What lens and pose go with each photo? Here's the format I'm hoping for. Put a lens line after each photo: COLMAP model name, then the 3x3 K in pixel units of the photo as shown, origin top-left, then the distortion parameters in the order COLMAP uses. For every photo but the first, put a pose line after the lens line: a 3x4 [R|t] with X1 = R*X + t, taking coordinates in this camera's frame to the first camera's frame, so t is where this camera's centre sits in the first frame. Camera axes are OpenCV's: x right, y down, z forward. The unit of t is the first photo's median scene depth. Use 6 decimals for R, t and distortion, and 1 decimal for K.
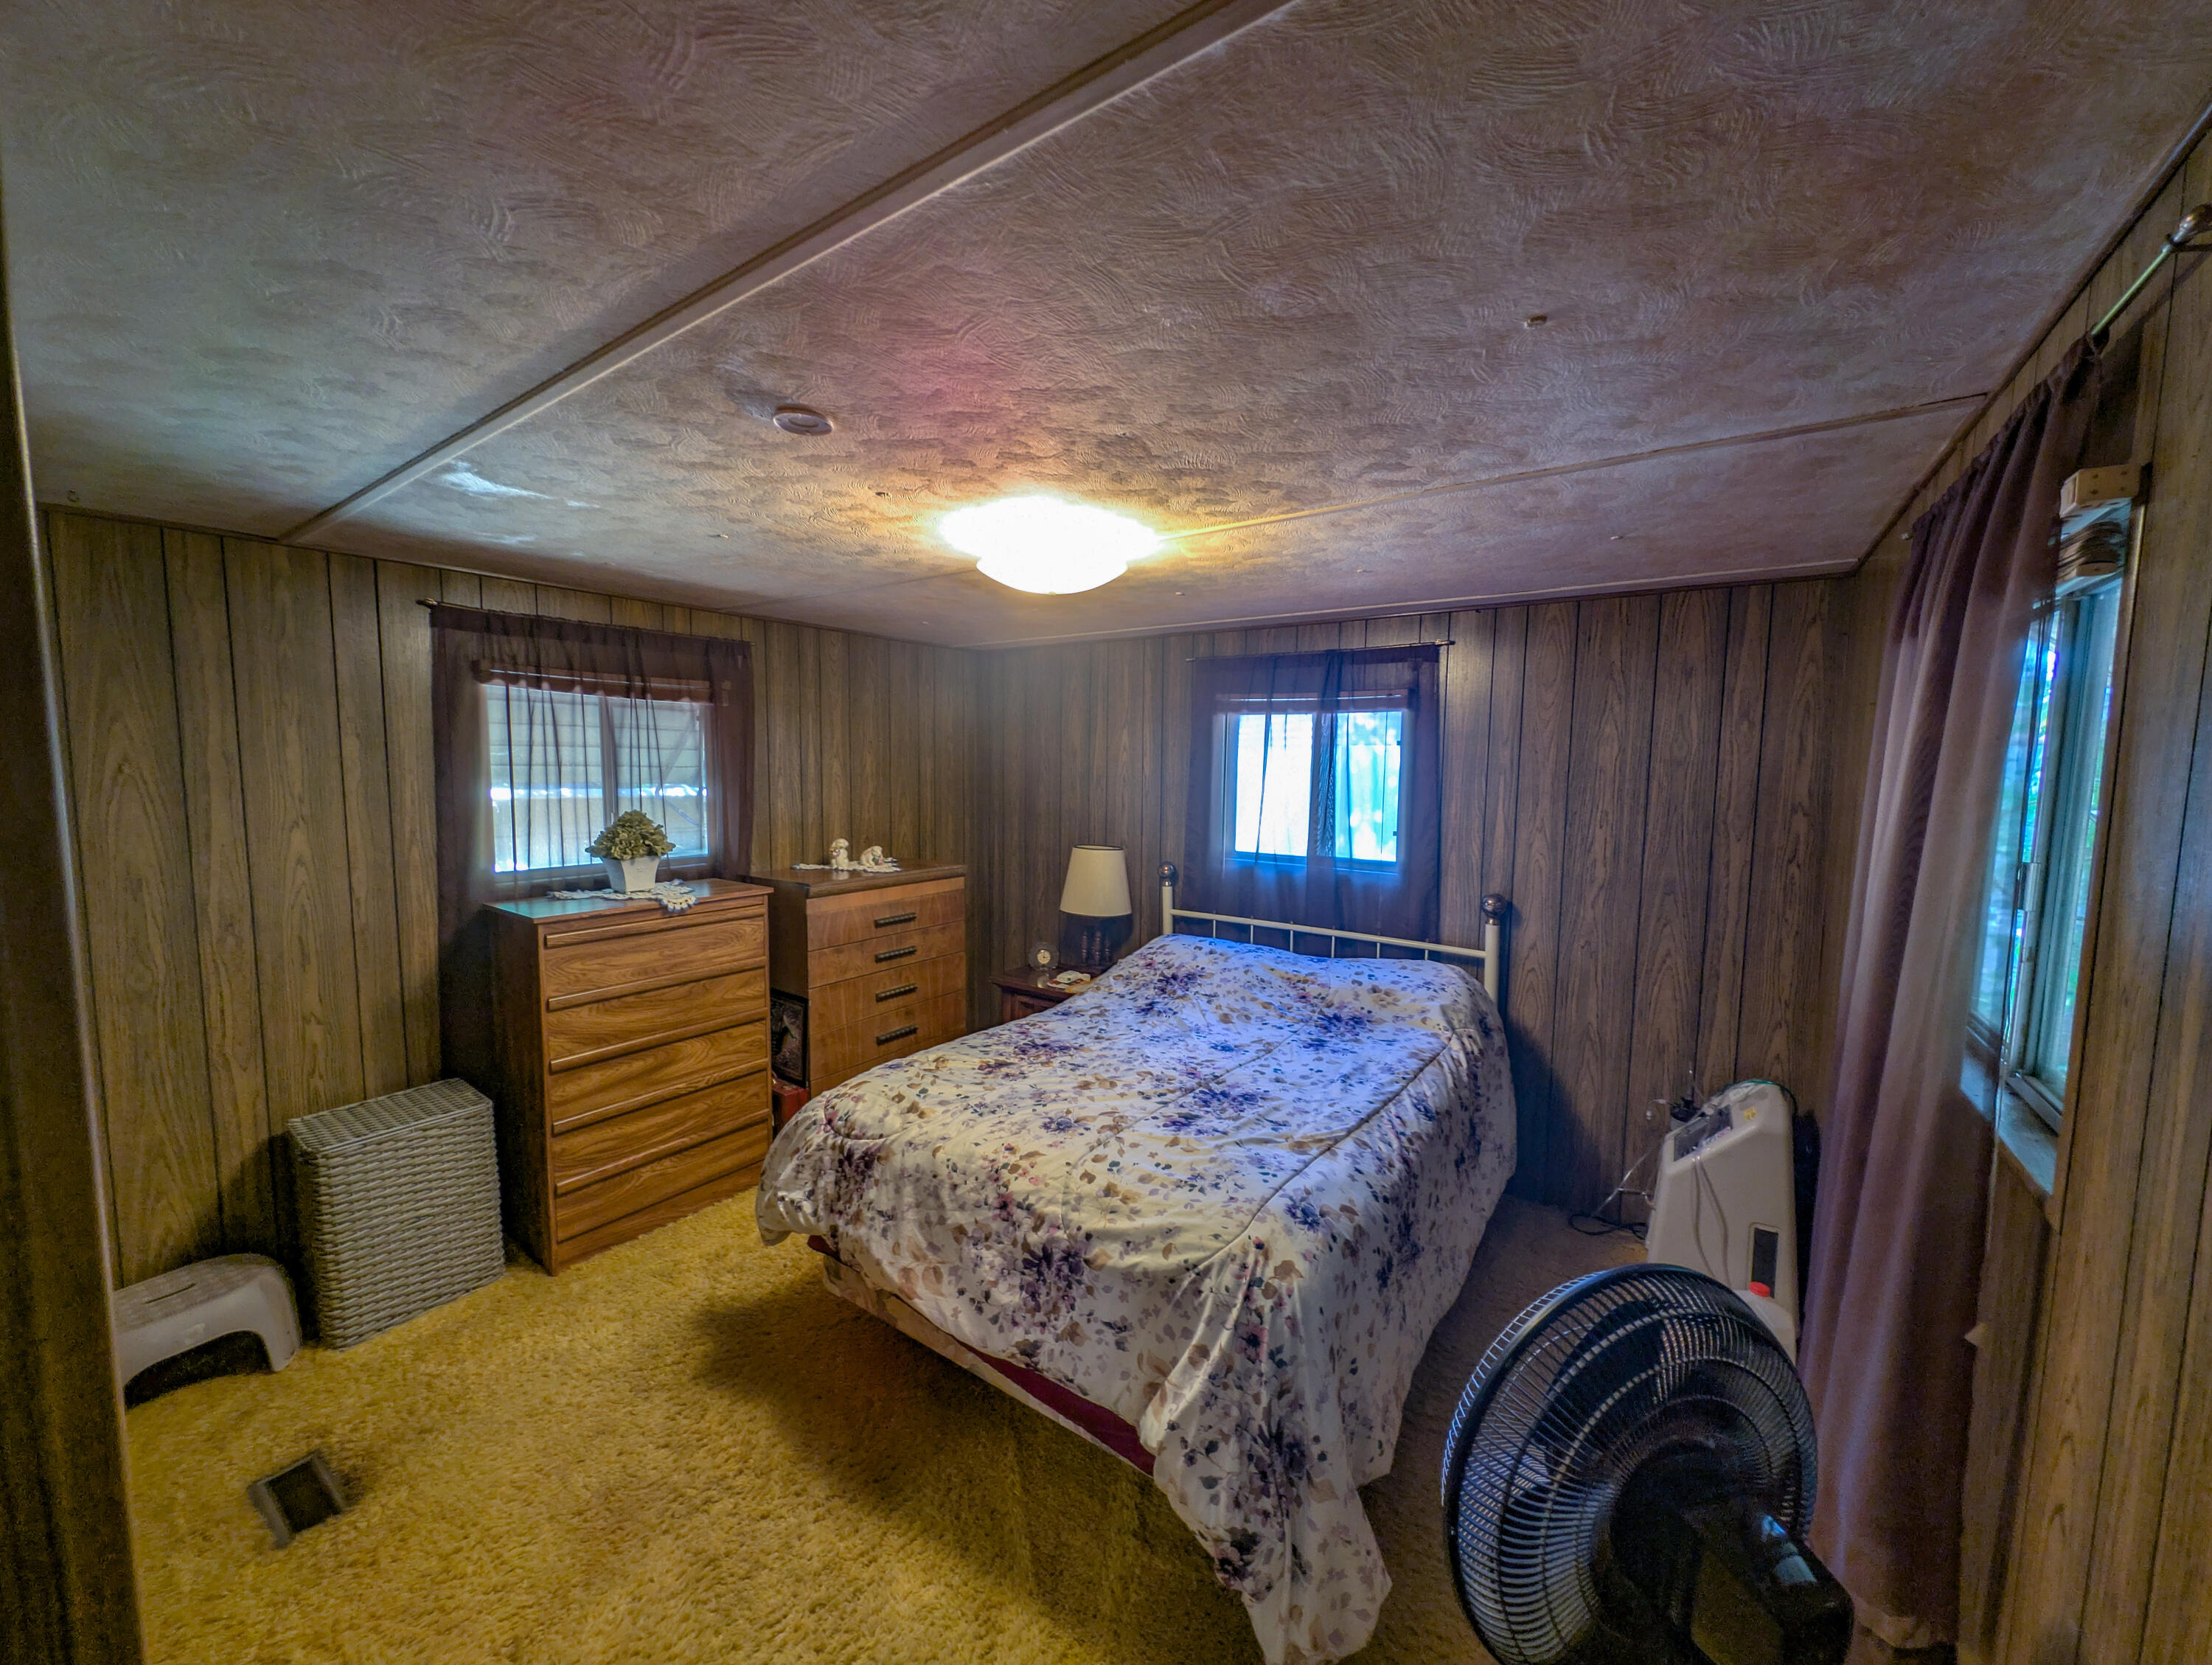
lens RADIAL K [[829.4, 0, 1112.0], [0, 829.4, 831.1], [0, 0, 1]] dist [0.001383, -0.001410]
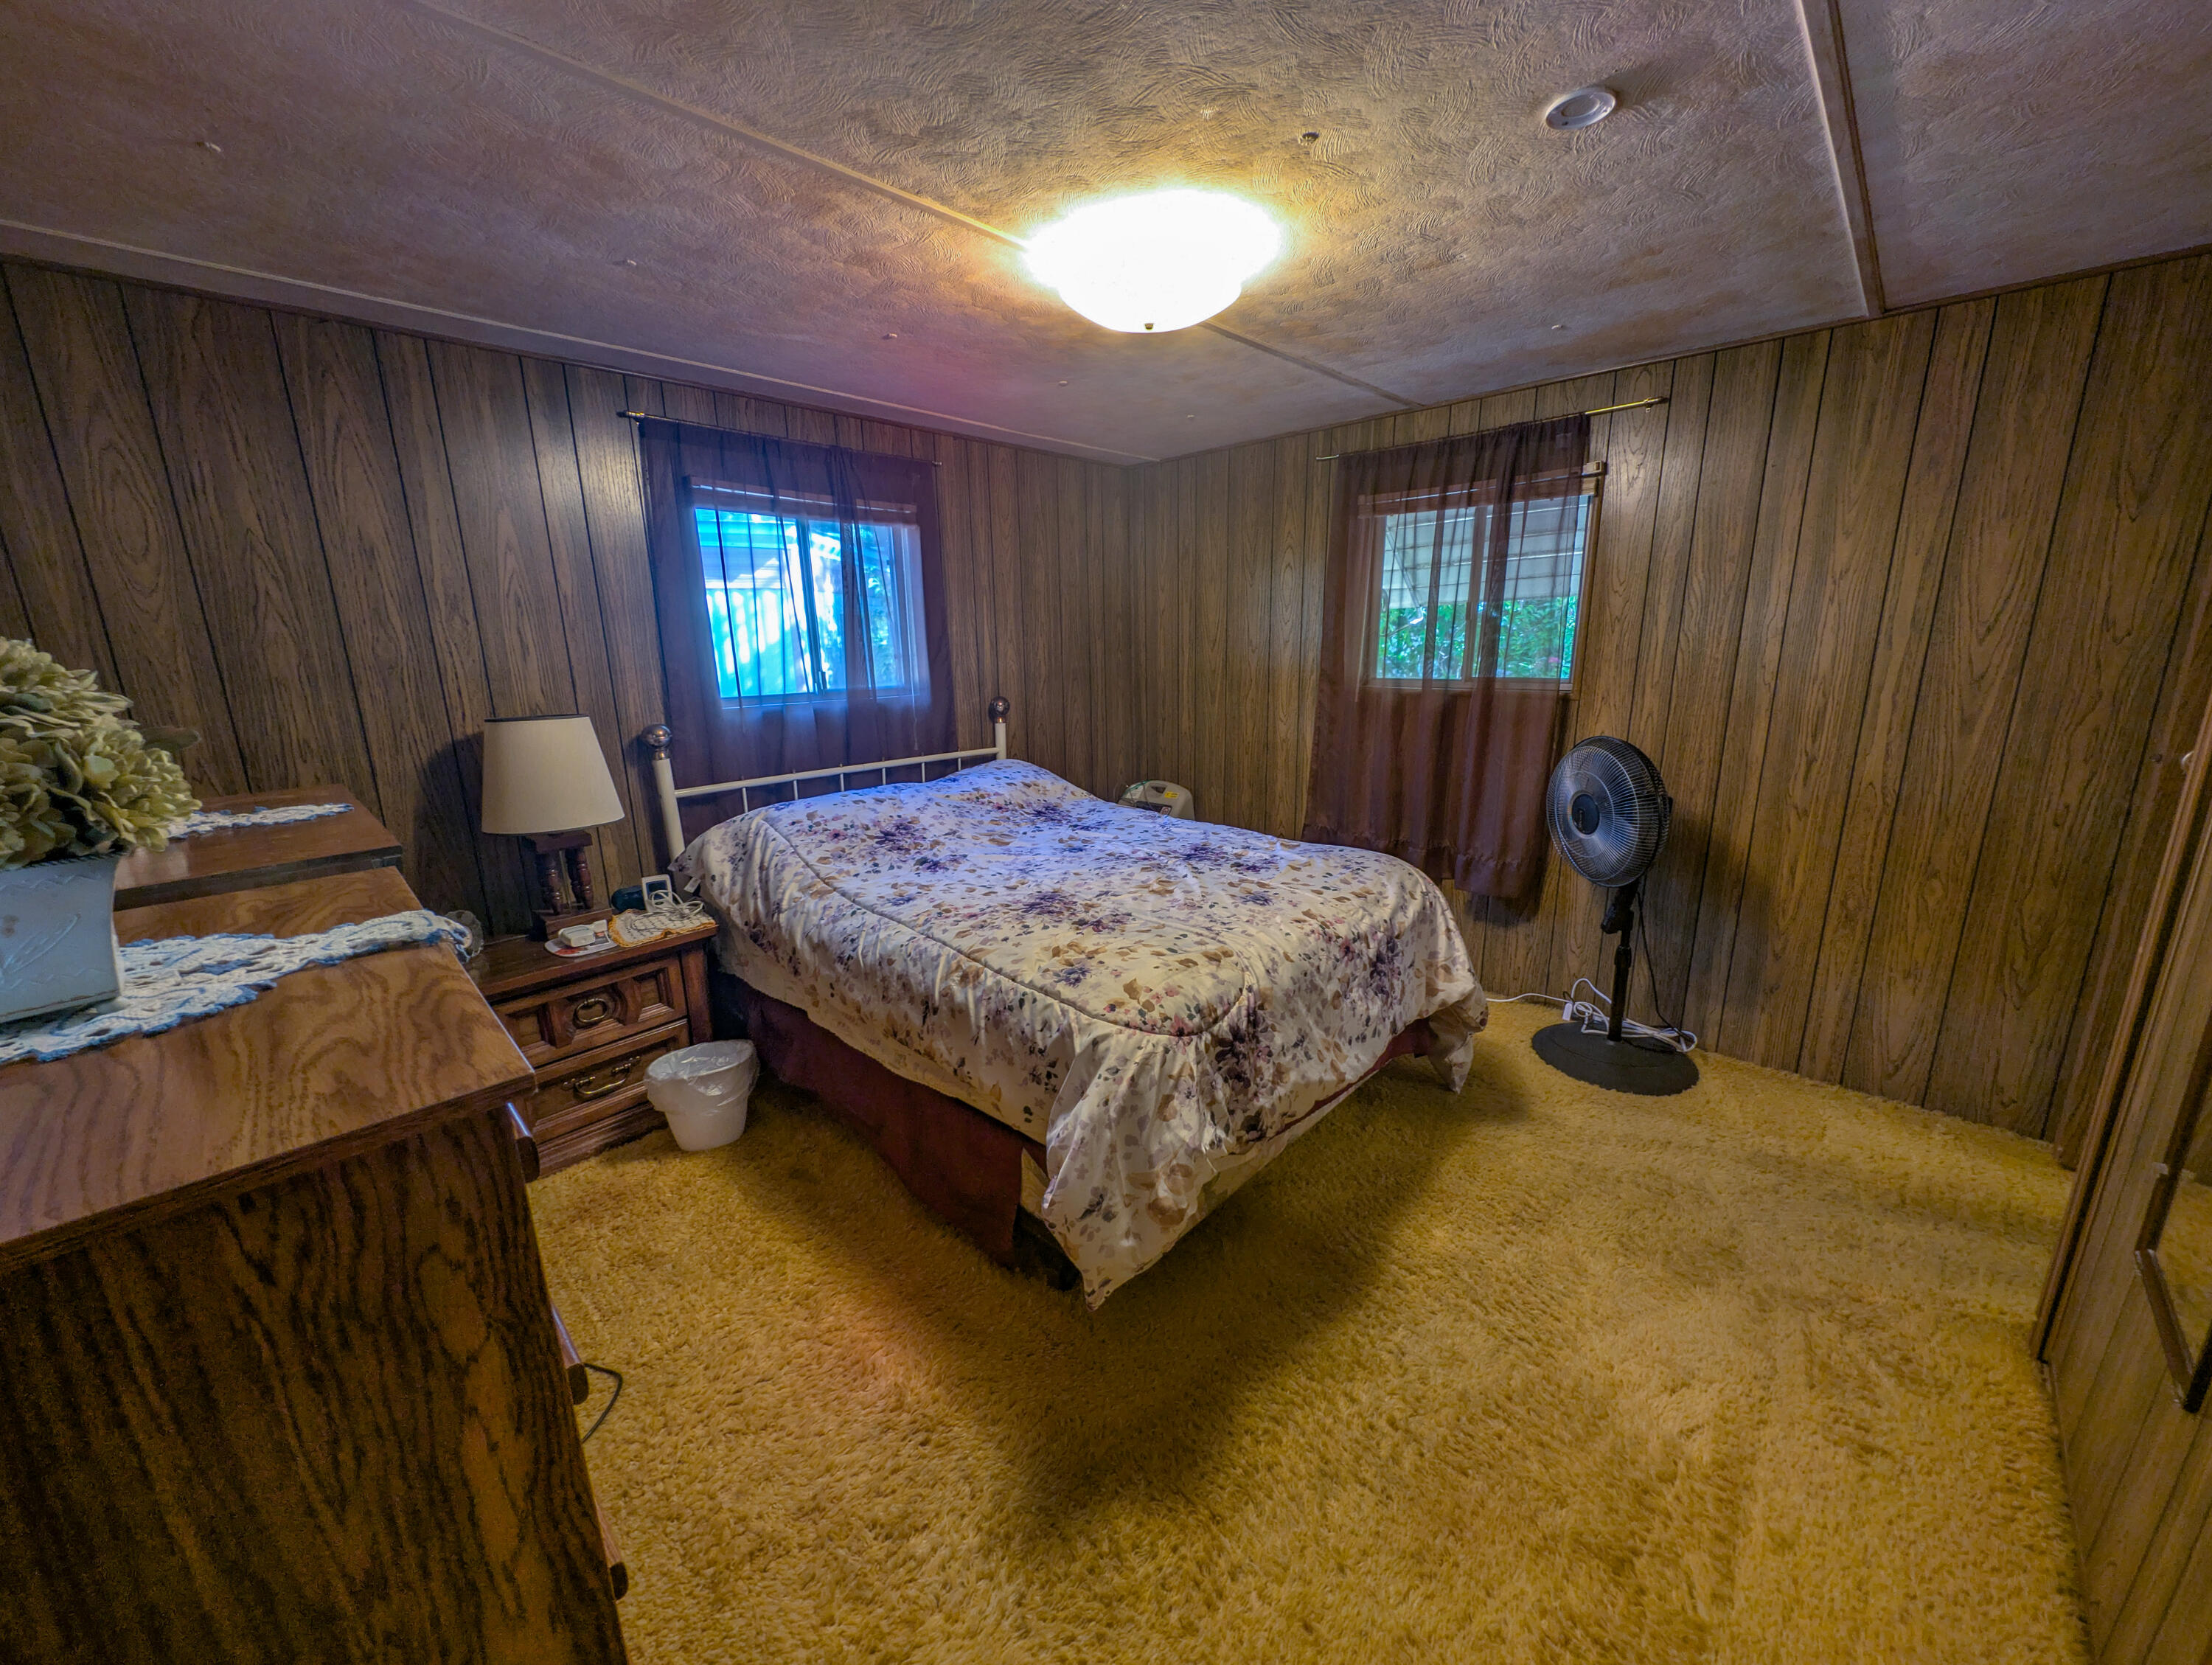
lens RADIAL K [[829.4, 0, 1107.4], [0, 829.4, 838.1], [0, 0, 1]] dist [0.001383, -0.001410]
pose [[0.151375, -0.249800, 0.956392, -0.843746], [0.104976, 0.966133, 0.235728, 0.007394], [-0.982886, 0.064715, 0.172472, 0.781041]]
